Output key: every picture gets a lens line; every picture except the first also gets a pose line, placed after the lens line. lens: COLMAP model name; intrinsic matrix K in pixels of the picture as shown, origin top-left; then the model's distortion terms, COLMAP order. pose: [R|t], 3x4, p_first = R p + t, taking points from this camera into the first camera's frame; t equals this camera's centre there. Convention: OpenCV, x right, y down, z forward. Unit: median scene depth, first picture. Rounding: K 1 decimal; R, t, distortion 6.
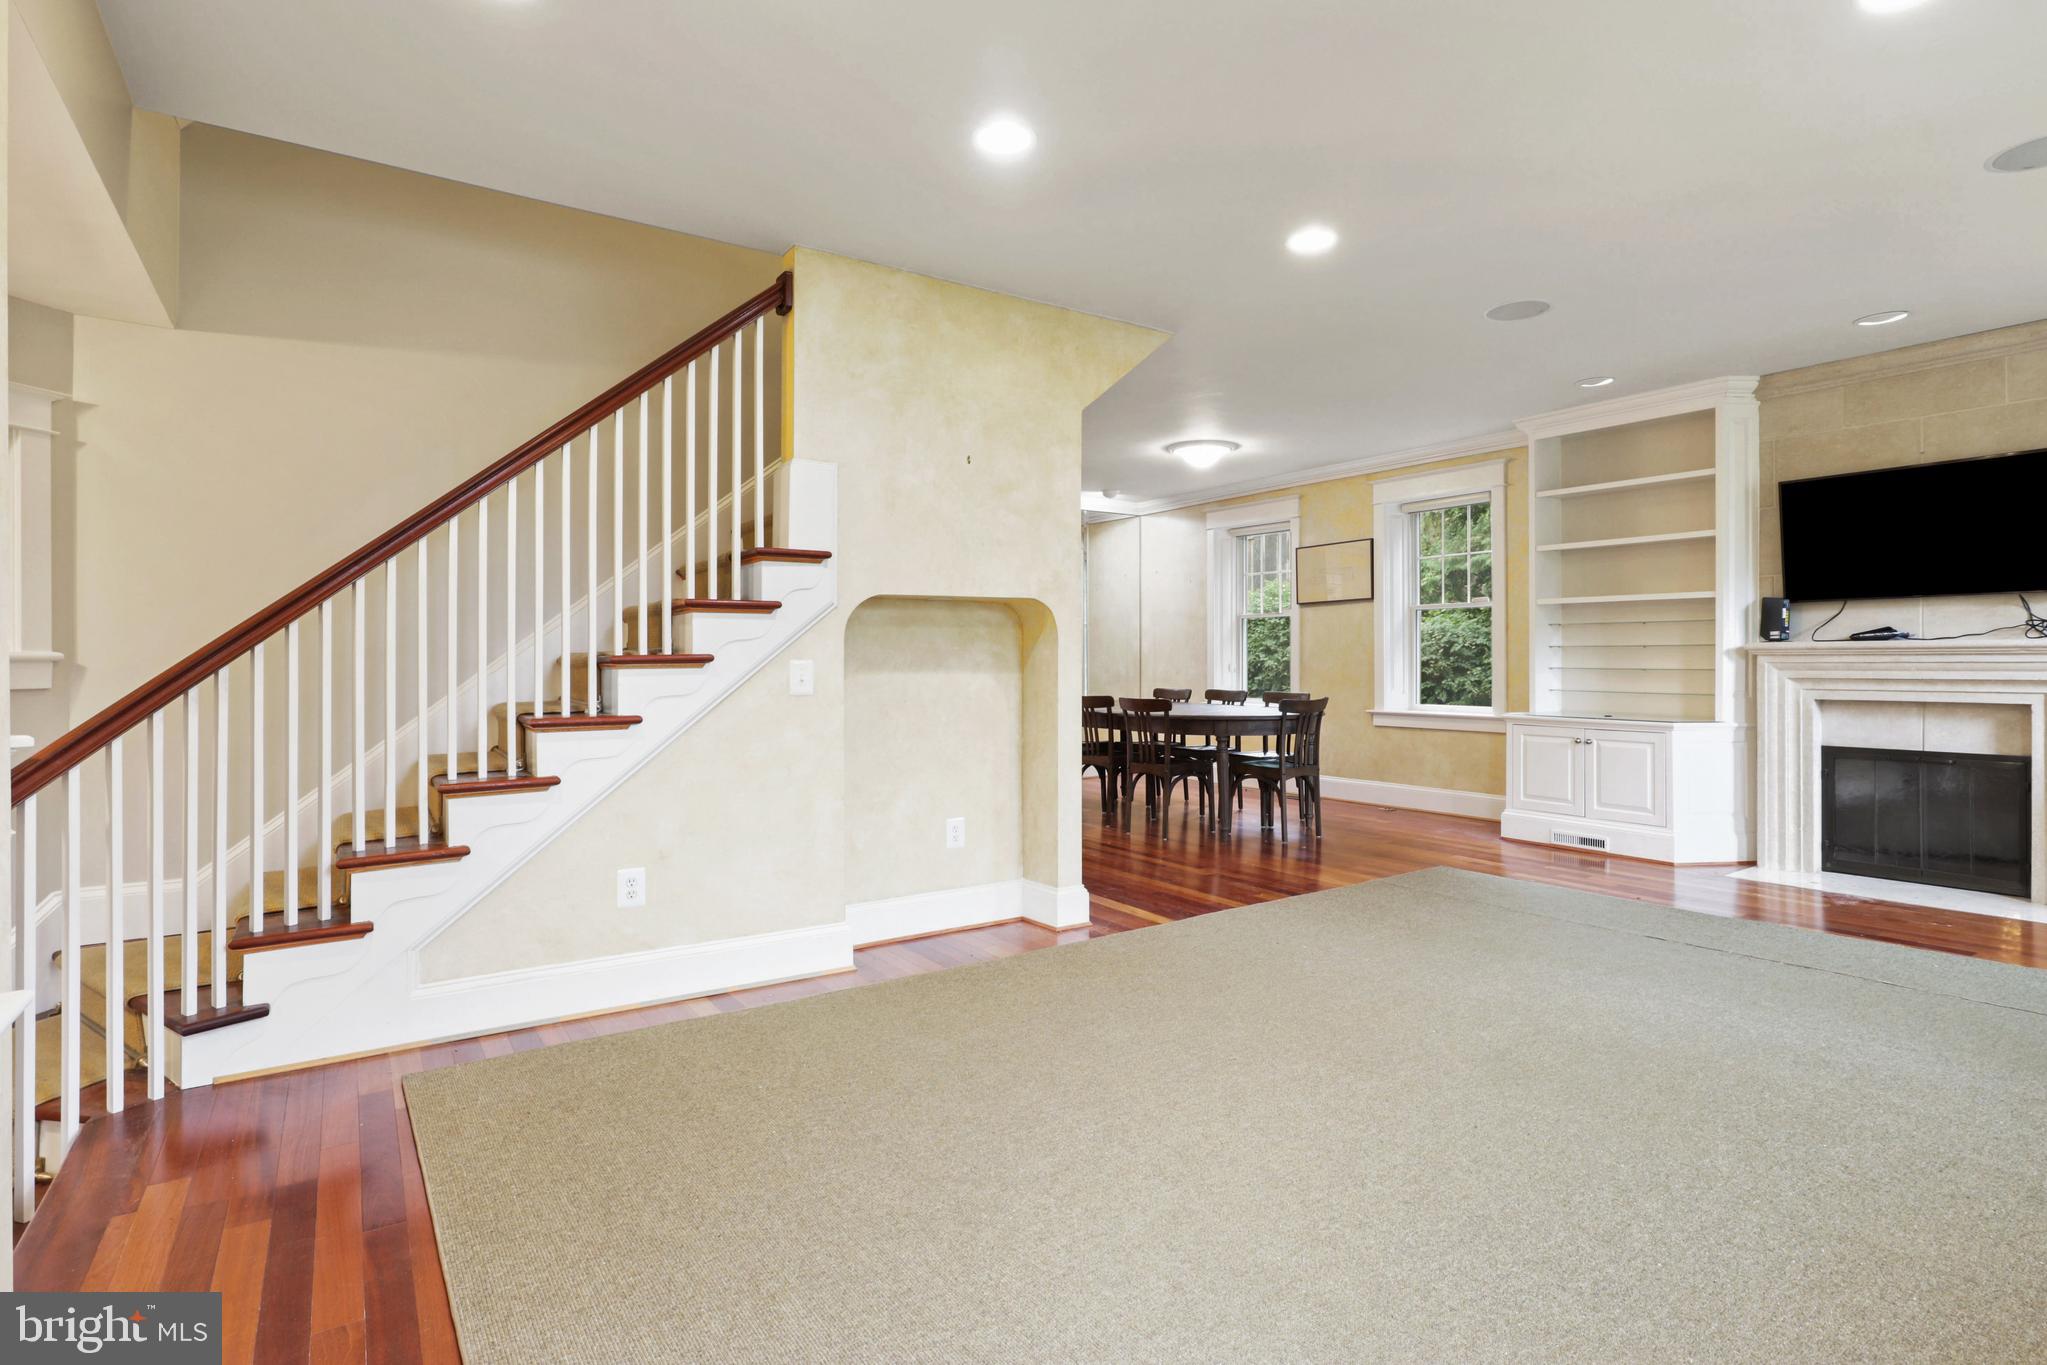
lens RADIAL K [[1028.1, 0, 1008.8], [0, 1028.1, 661.4], [0, 0, 1]] dist [-0.009579, 0.005065]
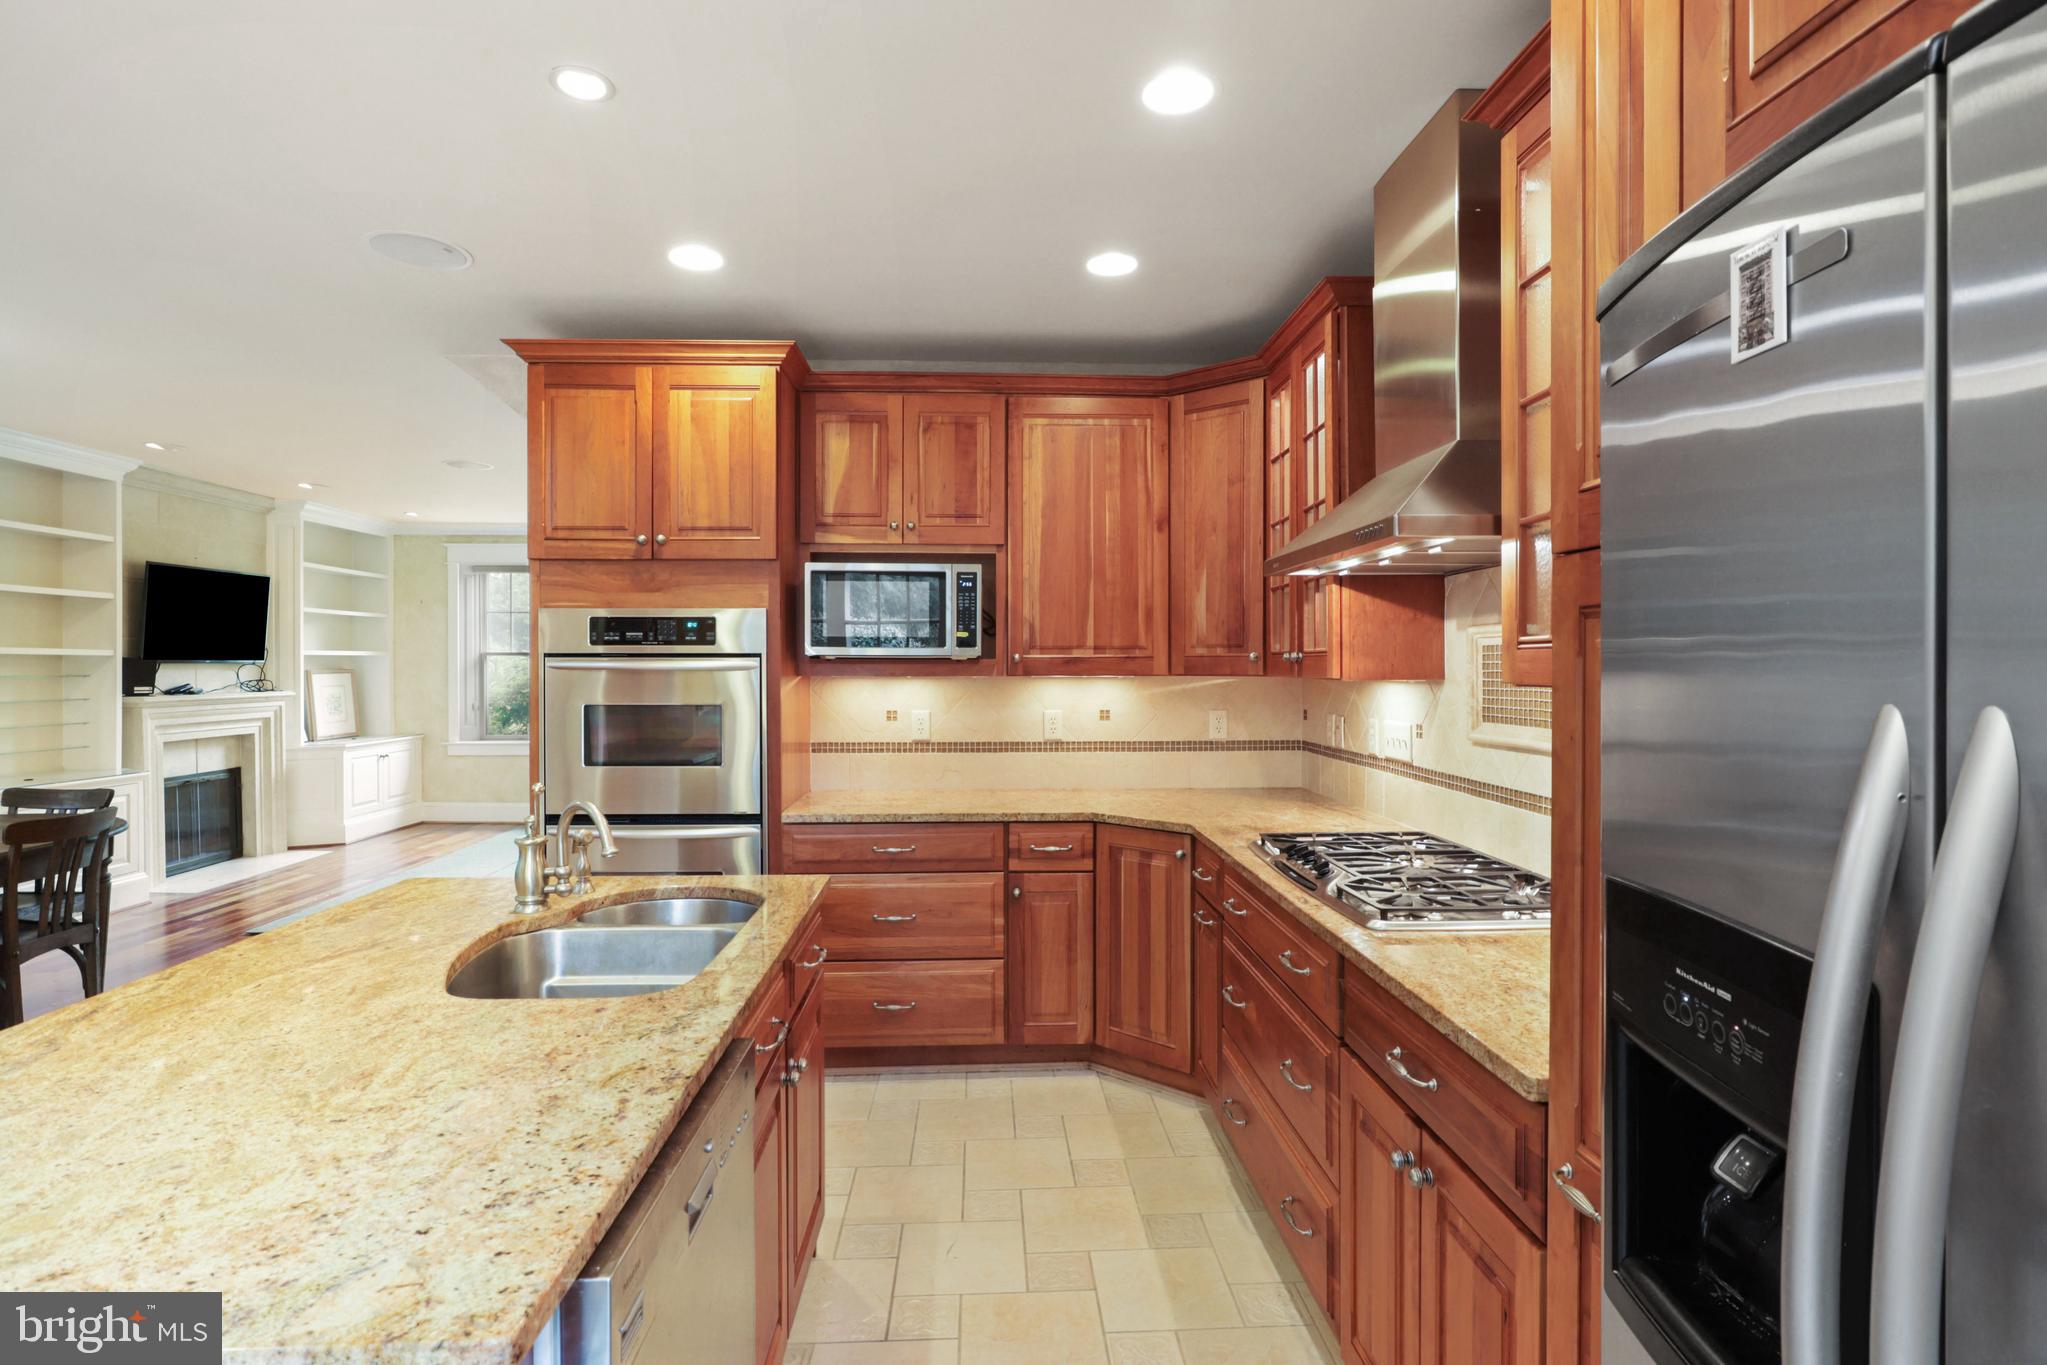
lens RADIAL K [[1028.1, 0, 1029.1], [0, 1028.1, 671.5], [0, 0, 1]] dist [-0.009579, 0.005065]
pose [[-0.857213, -0.001633, 0.514960, -0.748655], [-0.000179, 0.999996, 0.002872, -0.052348], [-0.514962, 0.002370, -0.857210, 1.527627]]
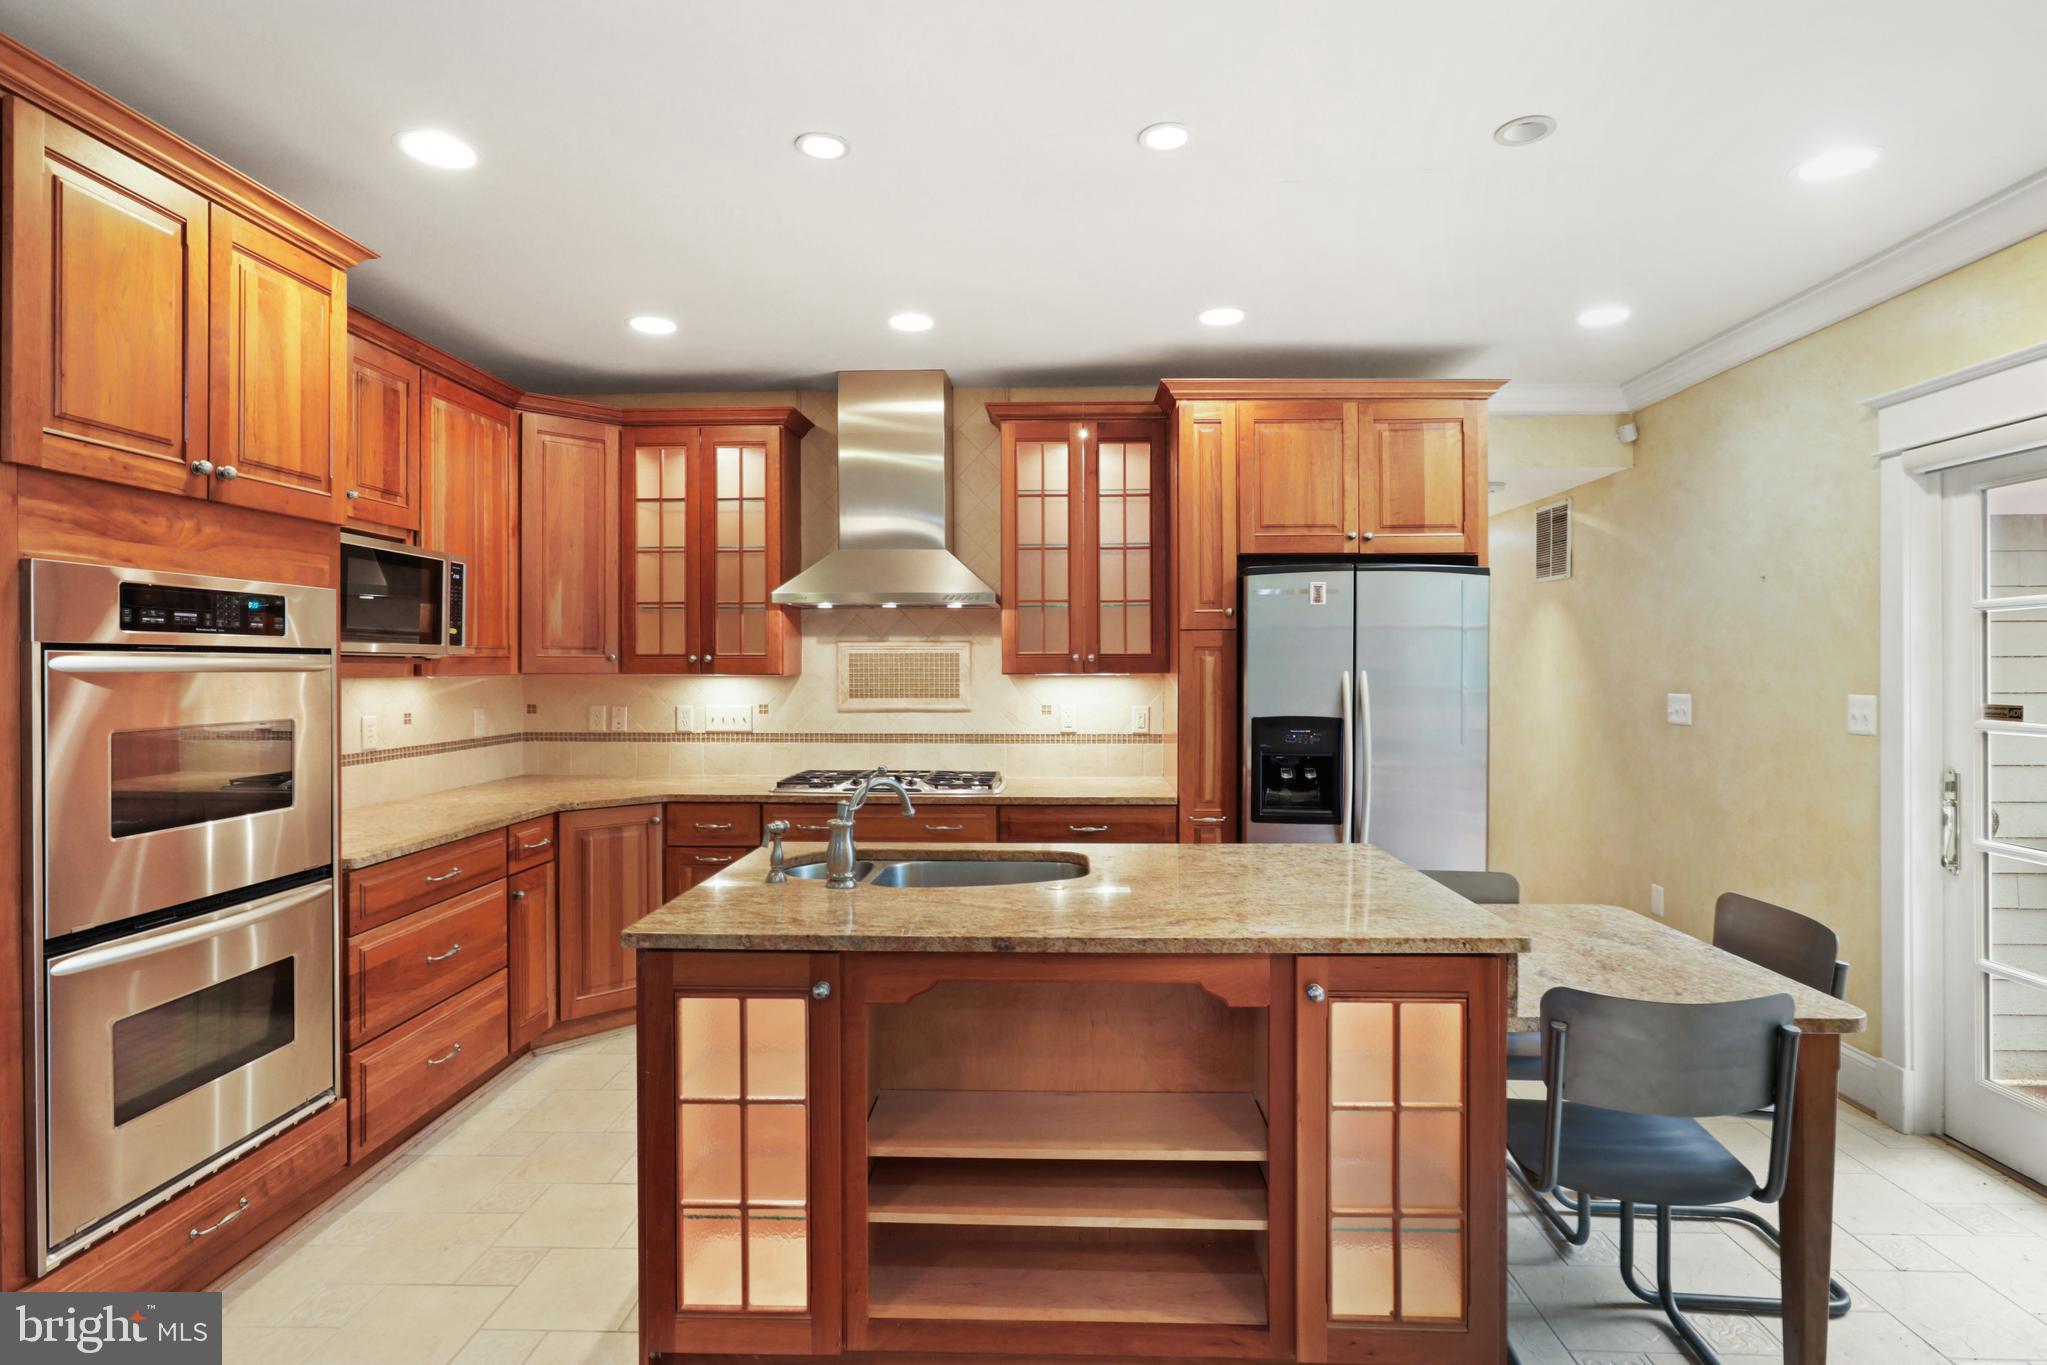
lens RADIAL K [[1028.1, 0, 1024.4], [0, 1028.1, 666.6], [0, 0, 1]] dist [-0.009579, 0.005065]
pose [[-0.593526, 0.002715, -0.804810, -0.059389], [0.004404, 0.999990, 0.000125, -0.051915], [0.804803, -0.003470, -0.593532, 1.612235]]
